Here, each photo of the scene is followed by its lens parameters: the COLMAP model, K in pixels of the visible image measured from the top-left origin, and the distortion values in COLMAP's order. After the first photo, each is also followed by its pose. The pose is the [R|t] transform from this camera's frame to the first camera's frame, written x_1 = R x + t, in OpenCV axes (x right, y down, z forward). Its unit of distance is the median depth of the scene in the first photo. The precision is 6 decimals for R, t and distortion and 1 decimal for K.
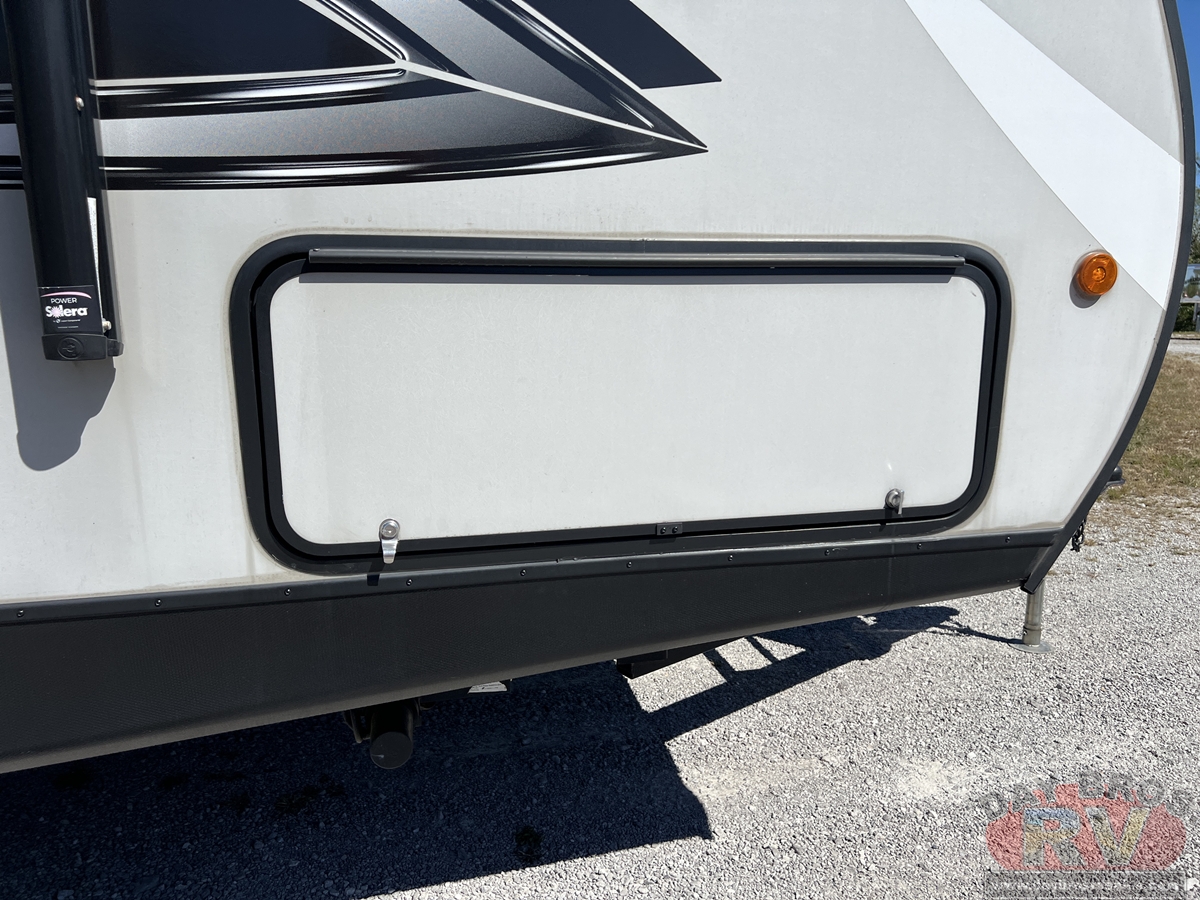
lens RADIAL K [[881.0, 0, 600.0], [0, 881.0, 450.0], [0, 0, 1]] dist [0.009719, -0.002746]
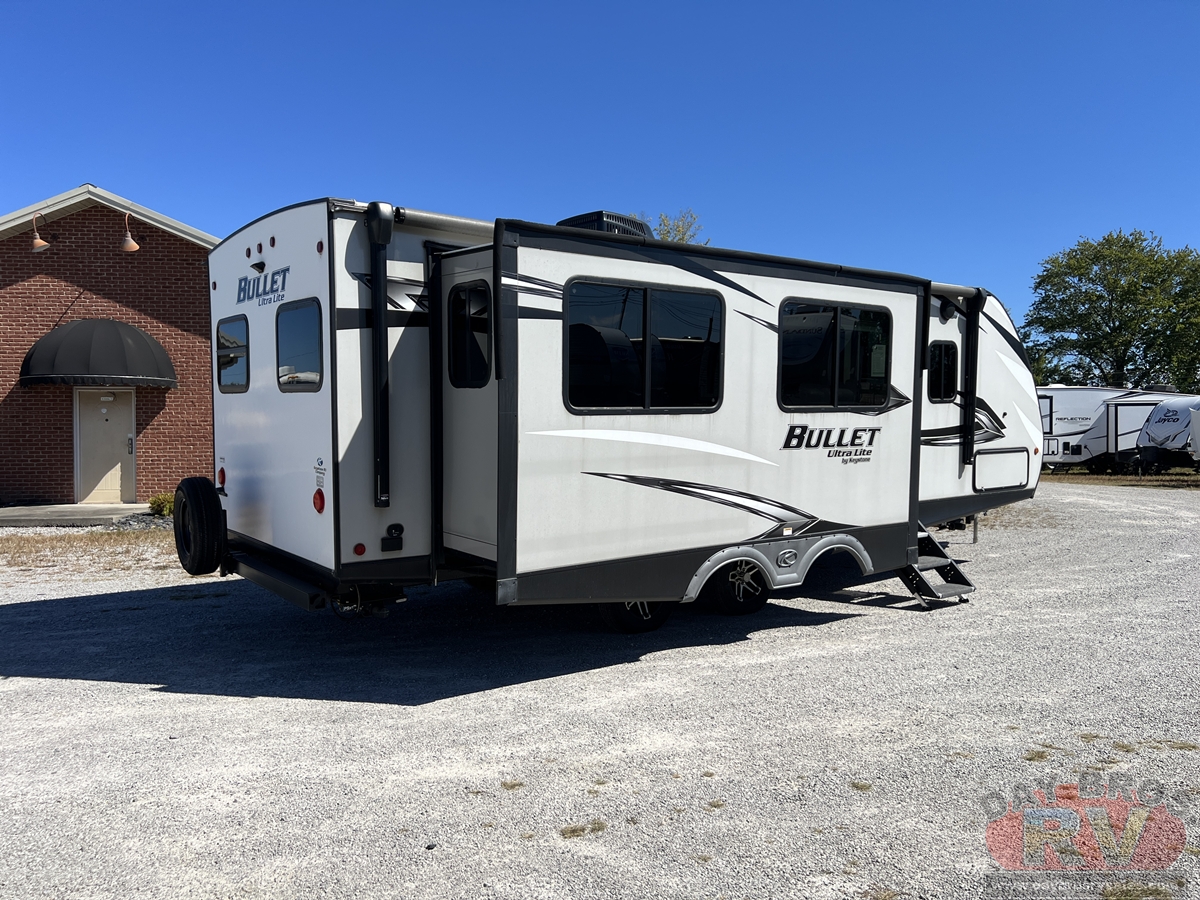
lens RADIAL K [[881.0, 0, 600.0], [0, 881.0, 450.0], [0, 0, 1]] dist [0.009719, -0.002746]
pose [[0.914542, -0.024554, 0.403746, -6.275347], [0.084464, 0.987744, -0.131253, 0.488957], [-0.395575, 0.154138, 0.905407, -4.585468]]
